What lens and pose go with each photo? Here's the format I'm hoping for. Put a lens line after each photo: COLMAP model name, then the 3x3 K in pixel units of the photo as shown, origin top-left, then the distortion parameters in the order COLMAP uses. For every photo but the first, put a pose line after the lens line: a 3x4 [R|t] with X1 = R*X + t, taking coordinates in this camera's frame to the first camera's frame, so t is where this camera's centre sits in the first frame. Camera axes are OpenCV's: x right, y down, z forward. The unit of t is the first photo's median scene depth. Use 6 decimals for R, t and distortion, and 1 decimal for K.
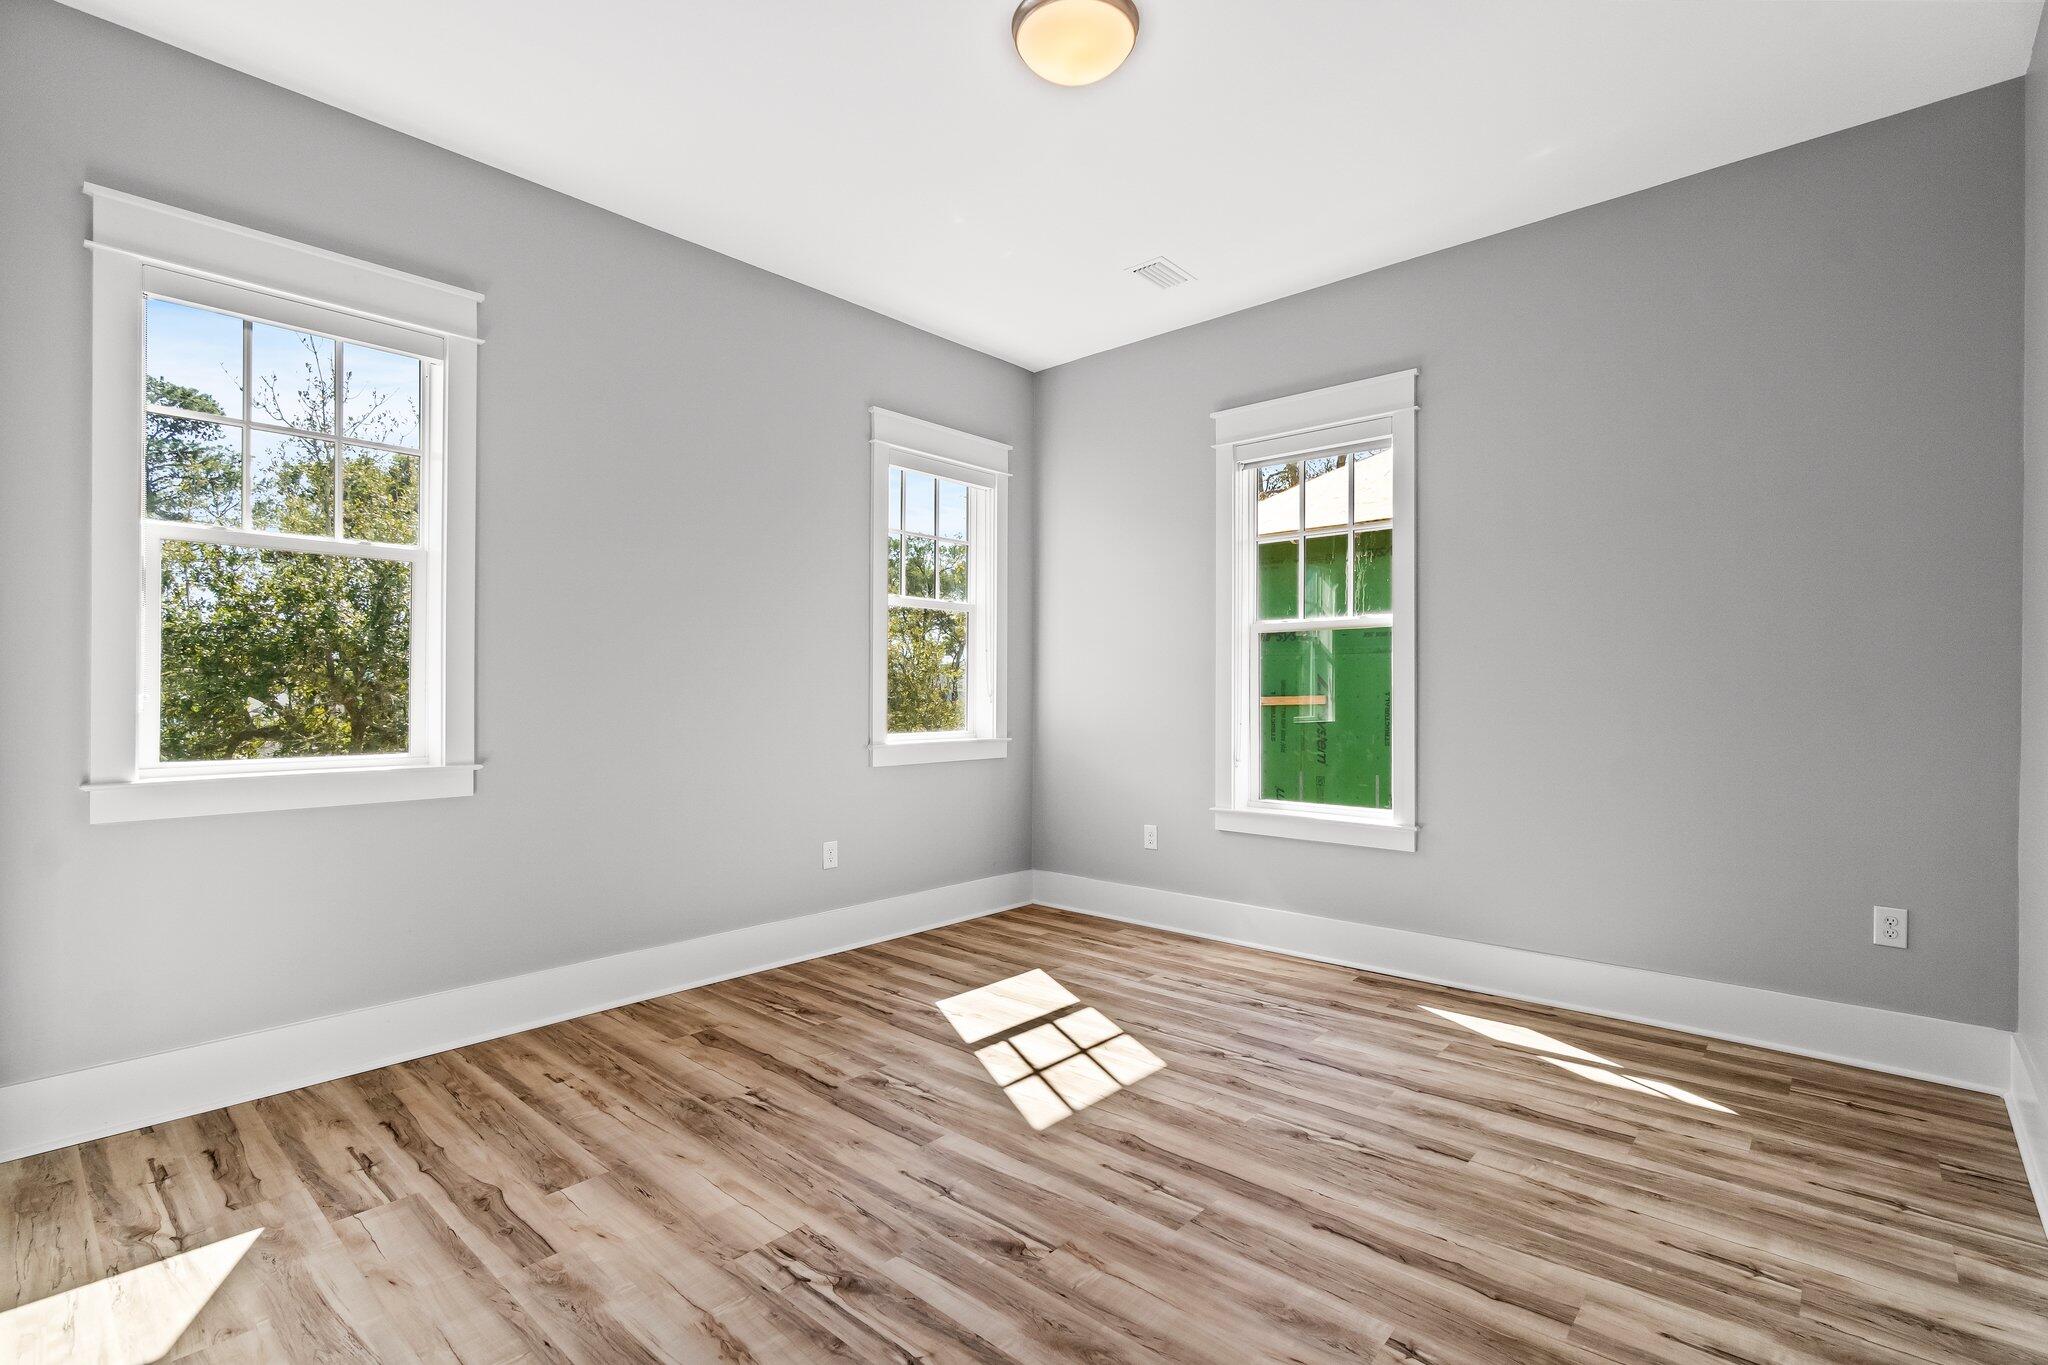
lens RADIAL K [[937.0, 0, 1026.2], [0, 937.0, 685.1], [0, 0, 1]] dist [-0.016474, -0.000563]
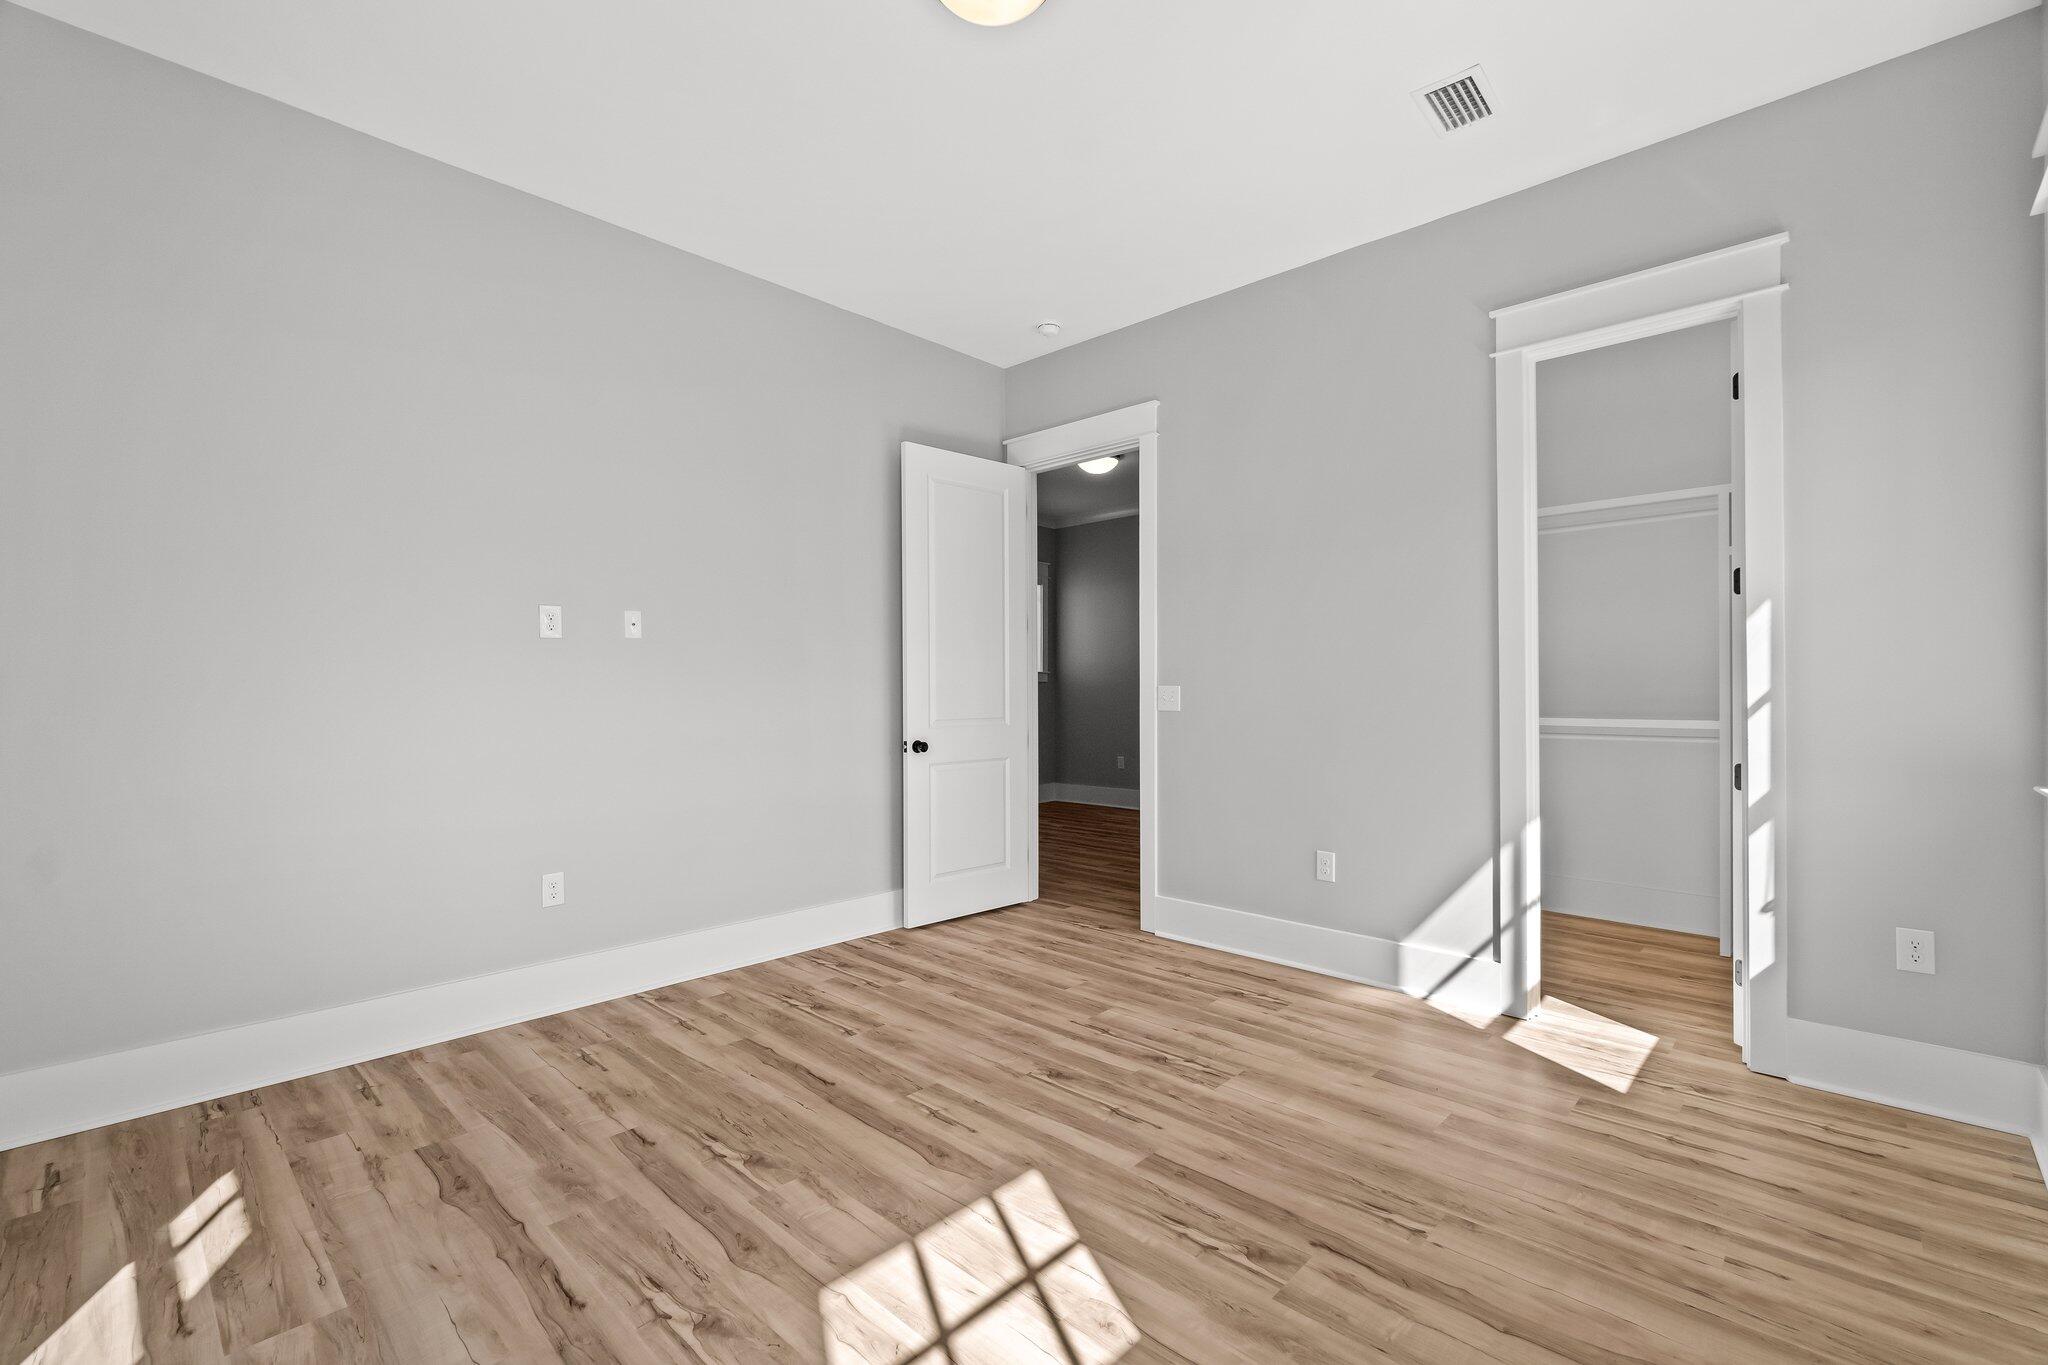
lens RADIAL K [[884.9, 0, 1023.2], [0, 884.9, 686.3], [0, 0, 1]] dist [-0.005116, 0.000589]
pose [[-0.999548, -0.000785, 0.030056, -0.003105], [-0.001062, 0.999957, -0.009172, 0.013968], [-0.030047, -0.009199, -0.999506, 1.968517]]
